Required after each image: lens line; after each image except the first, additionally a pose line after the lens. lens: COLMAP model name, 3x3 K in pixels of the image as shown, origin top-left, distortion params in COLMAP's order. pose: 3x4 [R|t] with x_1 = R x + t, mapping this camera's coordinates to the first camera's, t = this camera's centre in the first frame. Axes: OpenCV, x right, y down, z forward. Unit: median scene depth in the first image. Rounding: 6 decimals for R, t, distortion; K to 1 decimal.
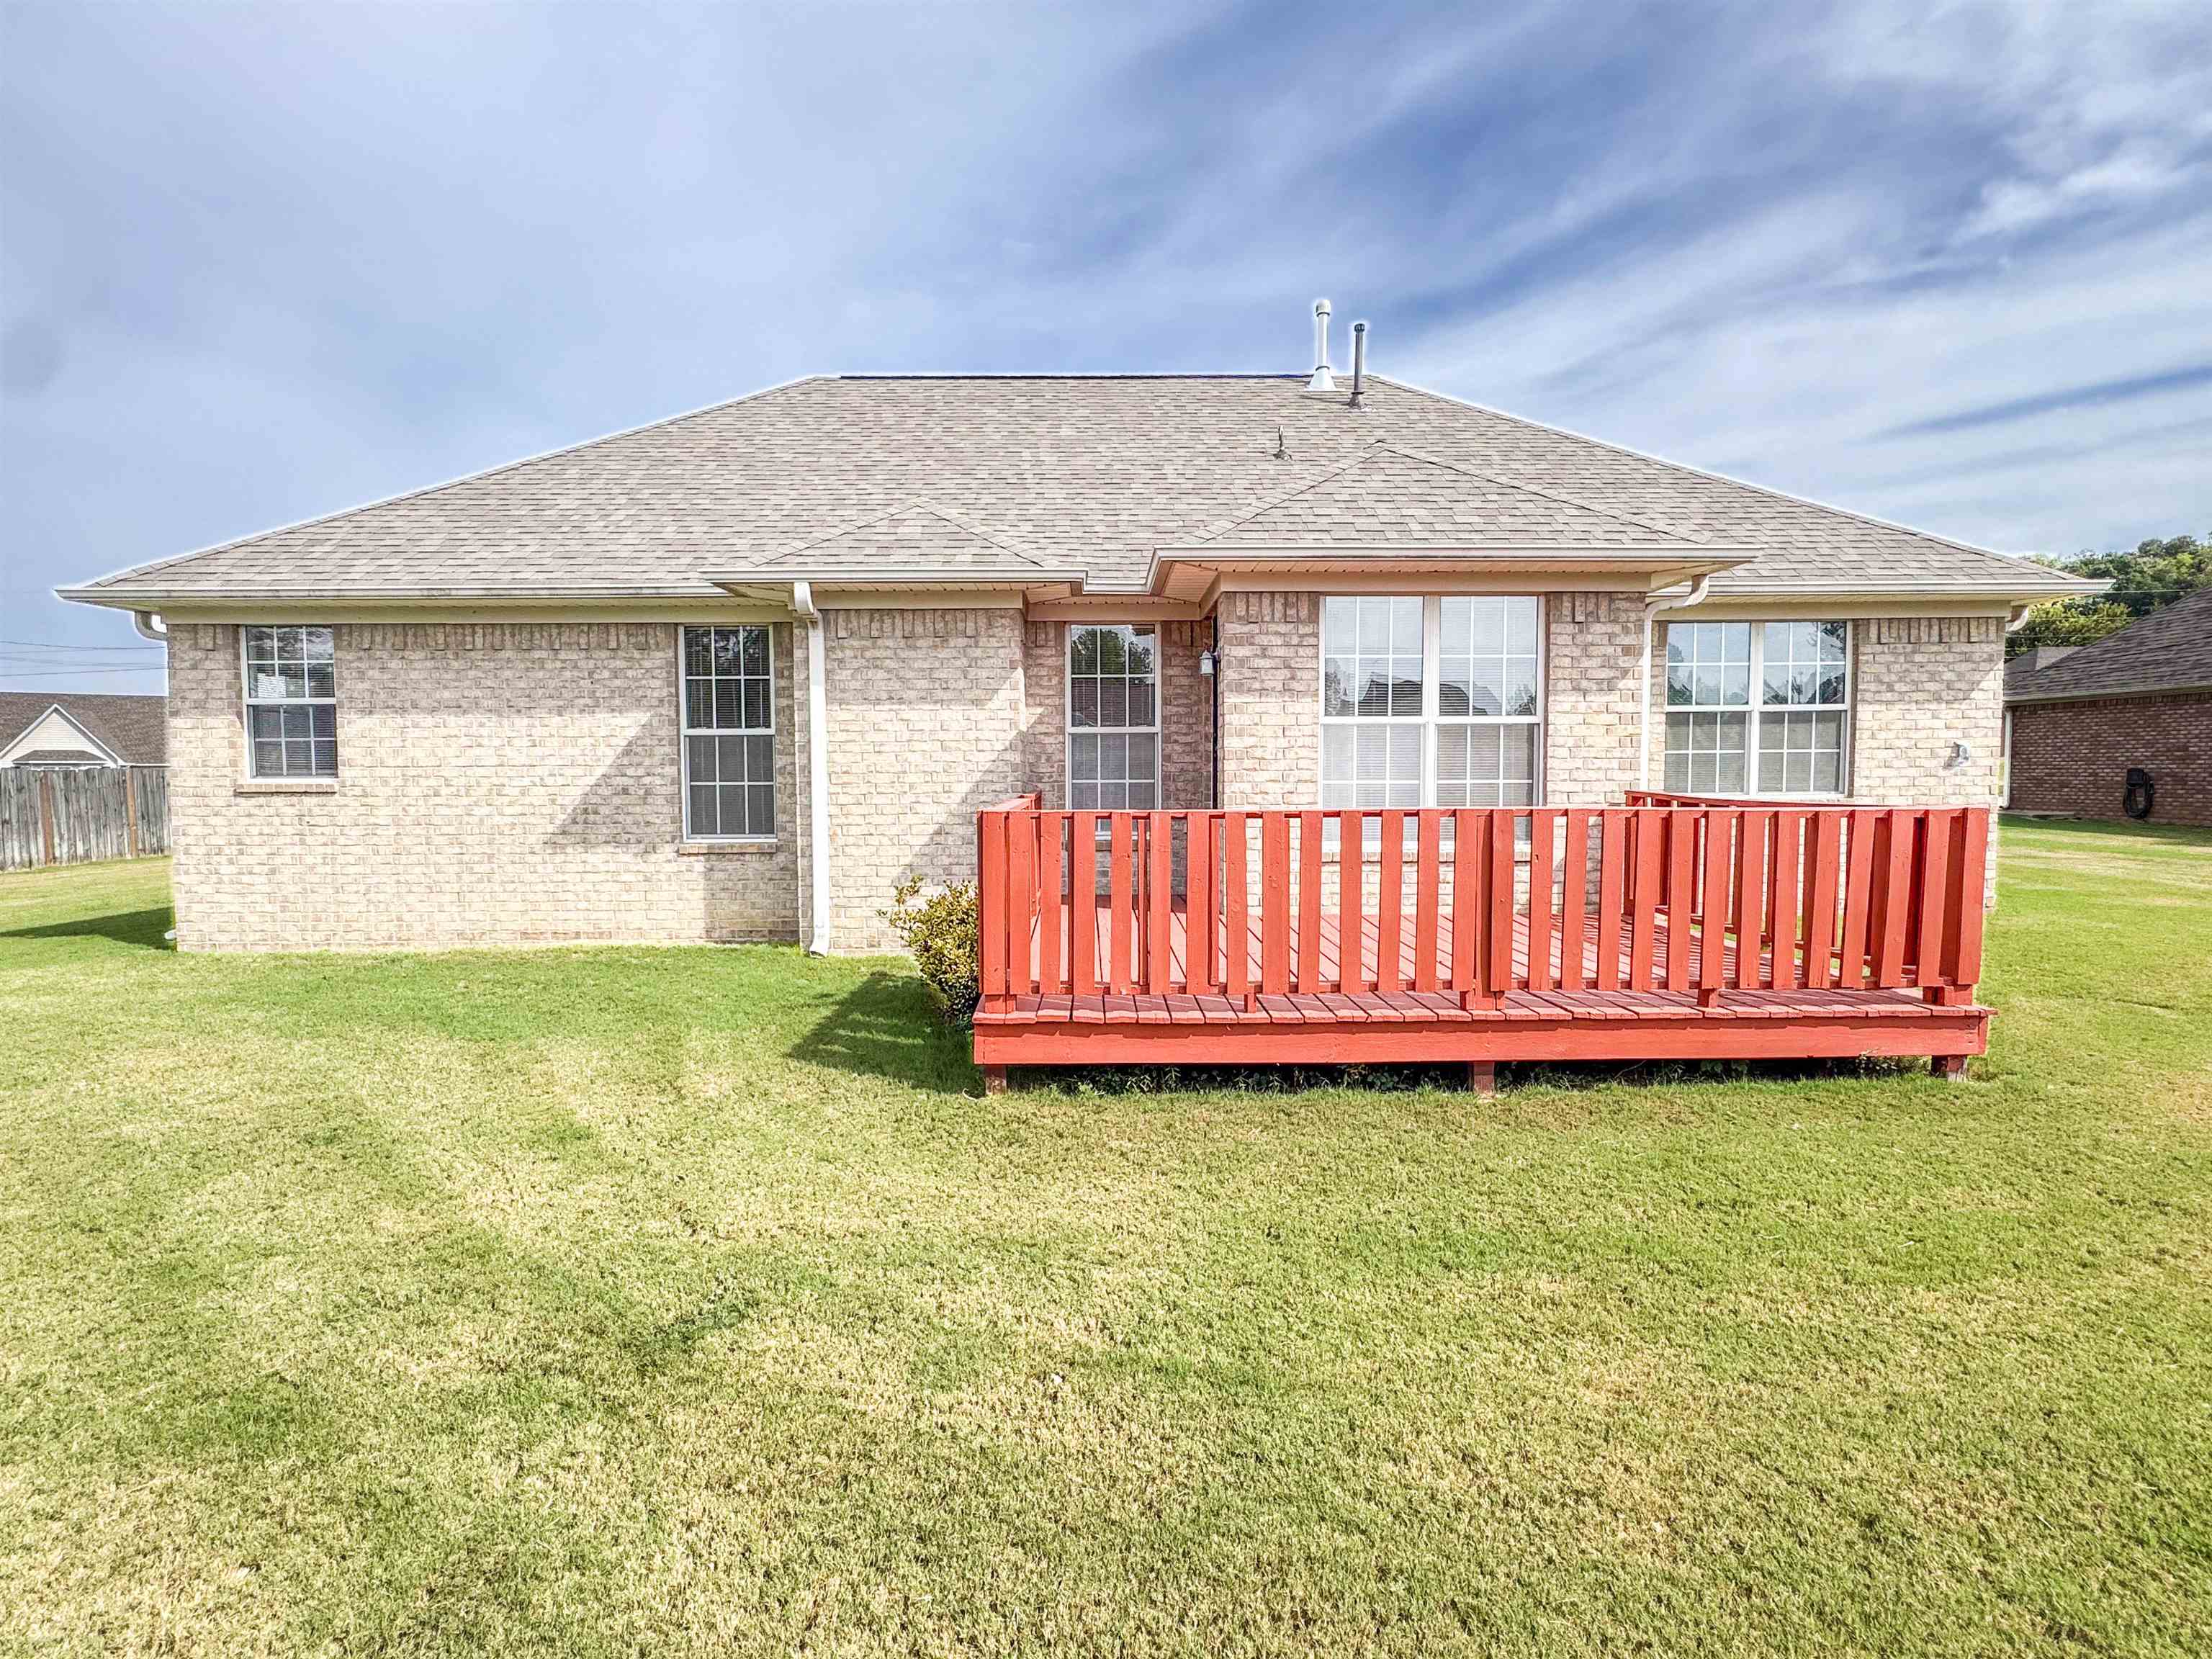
lens RADIAL K [[1047.7, 0, 1109.9], [0, 1047.7, 829.0], [0, 0, 1]] dist [0.000732, -0.001421]
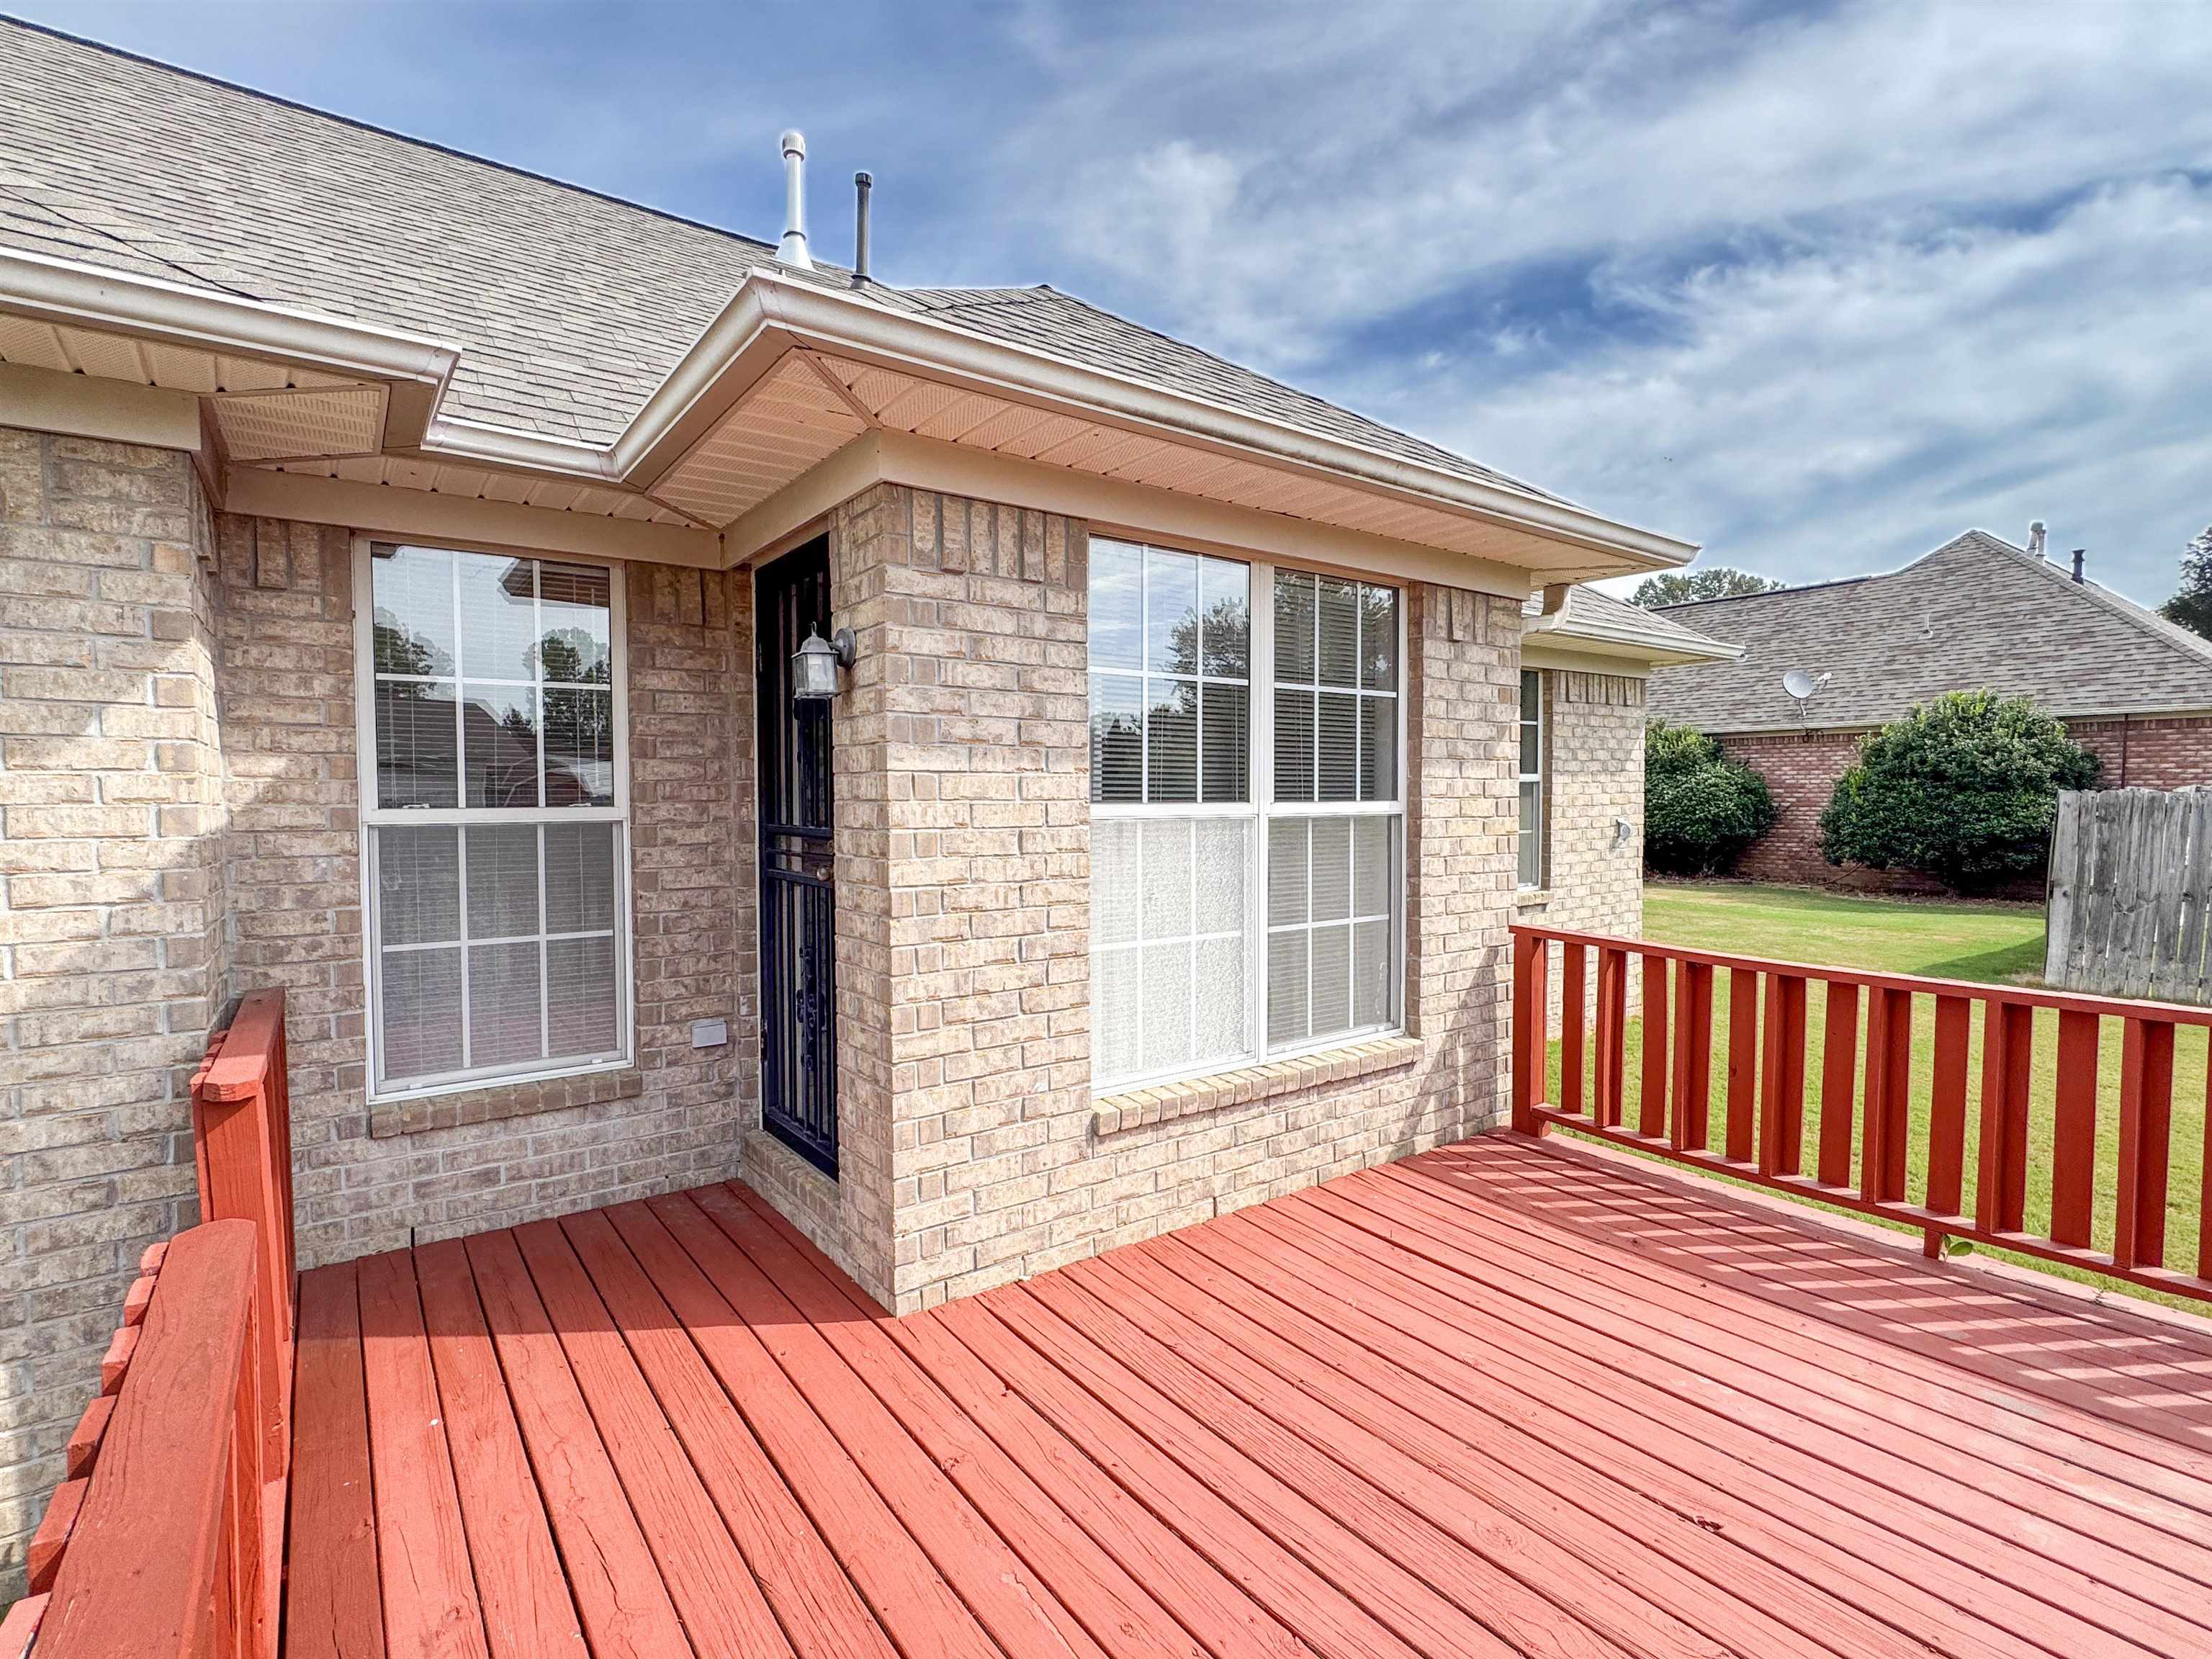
lens RADIAL K [[1047.7, 0, 1091.7], [0, 1047.7, 831.7], [0, 0, 1]] dist [0.000732, -0.001421]
pose [[0.820129, -0.018922, 0.571866, -0.045638], [0.031331, 0.999439, -0.011863, -0.083381], [-0.571320, 0.027646, 0.820261, 0.586467]]
